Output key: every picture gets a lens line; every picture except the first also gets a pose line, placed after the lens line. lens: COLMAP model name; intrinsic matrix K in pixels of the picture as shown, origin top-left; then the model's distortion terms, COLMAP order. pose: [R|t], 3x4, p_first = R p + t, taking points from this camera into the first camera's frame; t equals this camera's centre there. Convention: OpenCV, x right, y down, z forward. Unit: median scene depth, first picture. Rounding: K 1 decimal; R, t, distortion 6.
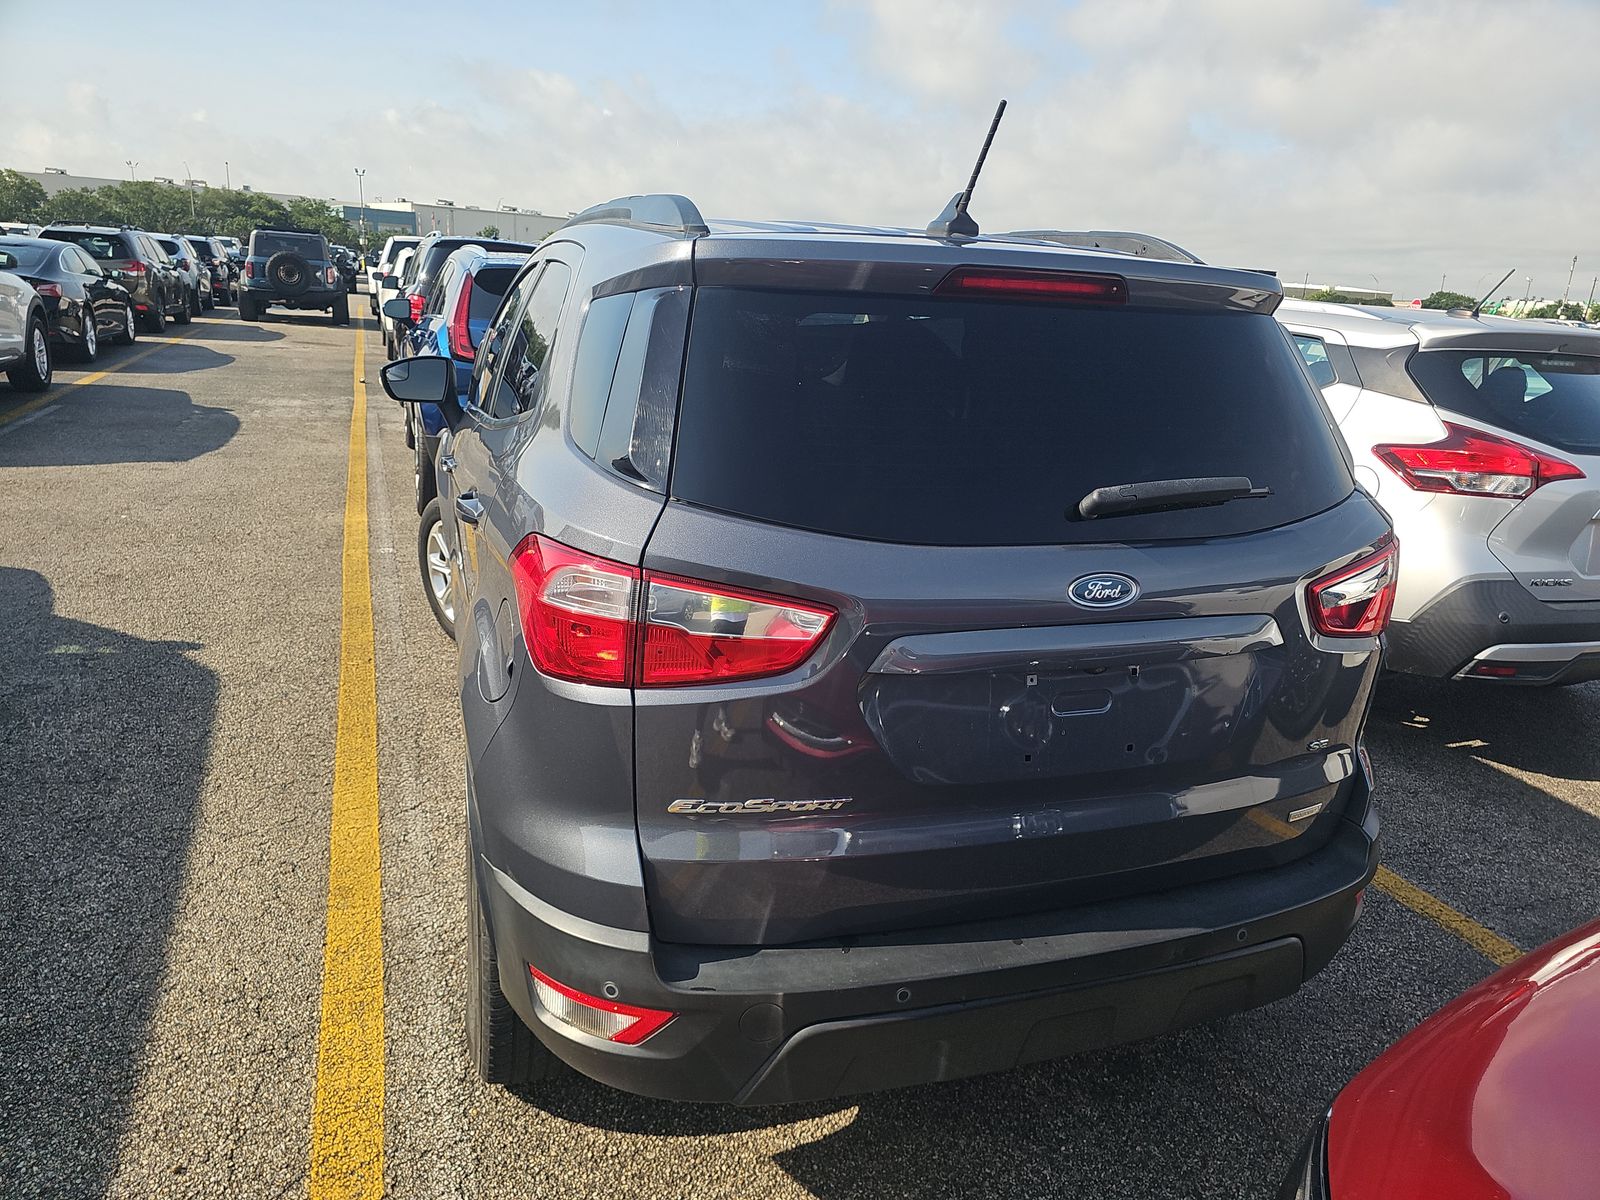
lens RADIAL K [[1062.9, 0, 805.4], [0, 1062.9, 598.0], [0, 0, 1]] dist [0.030543, -0.030210]
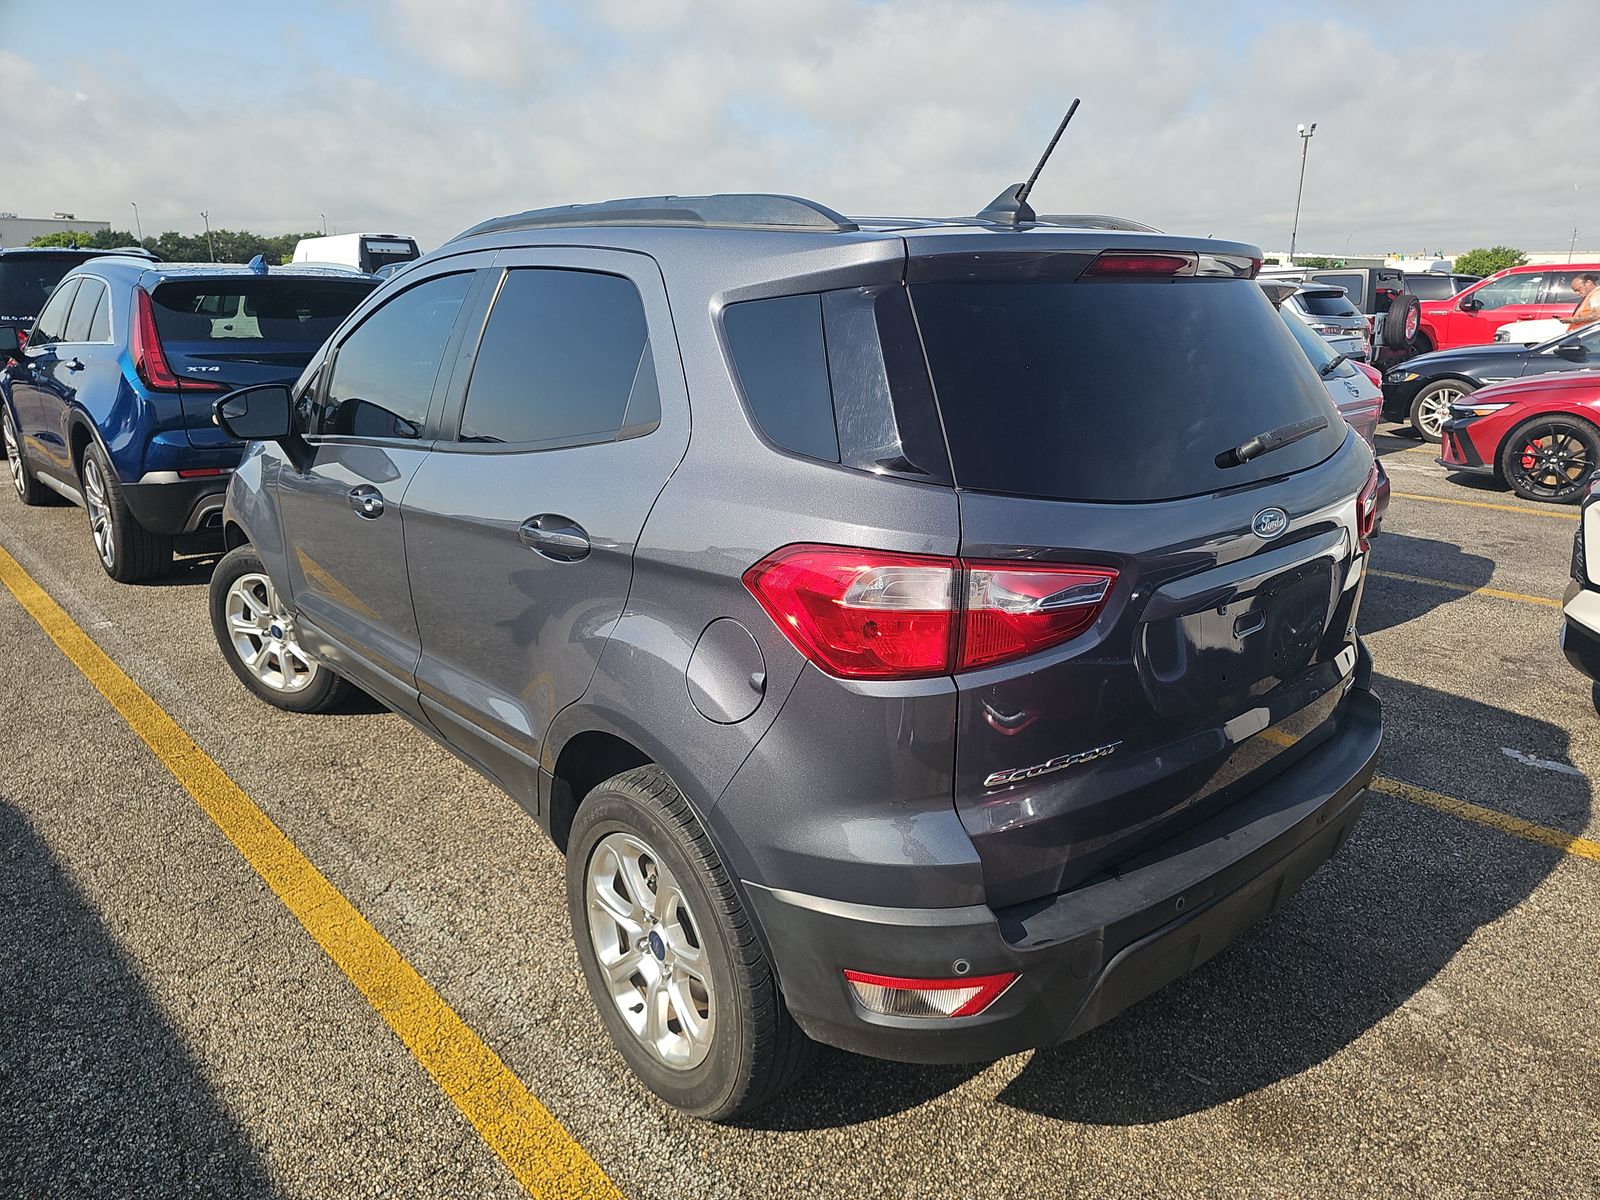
lens RADIAL K [[1062.9, 0, 817.3], [0, 1062.9, 602.0], [0, 0, 1]] dist [0.030543, -0.030210]
pose [[0.930043, -0.158699, 0.331414, -0.600494], [0.153485, 0.987257, 0.042029, -0.047948], [-0.333860, 0.011778, 0.942549, 0.066576]]
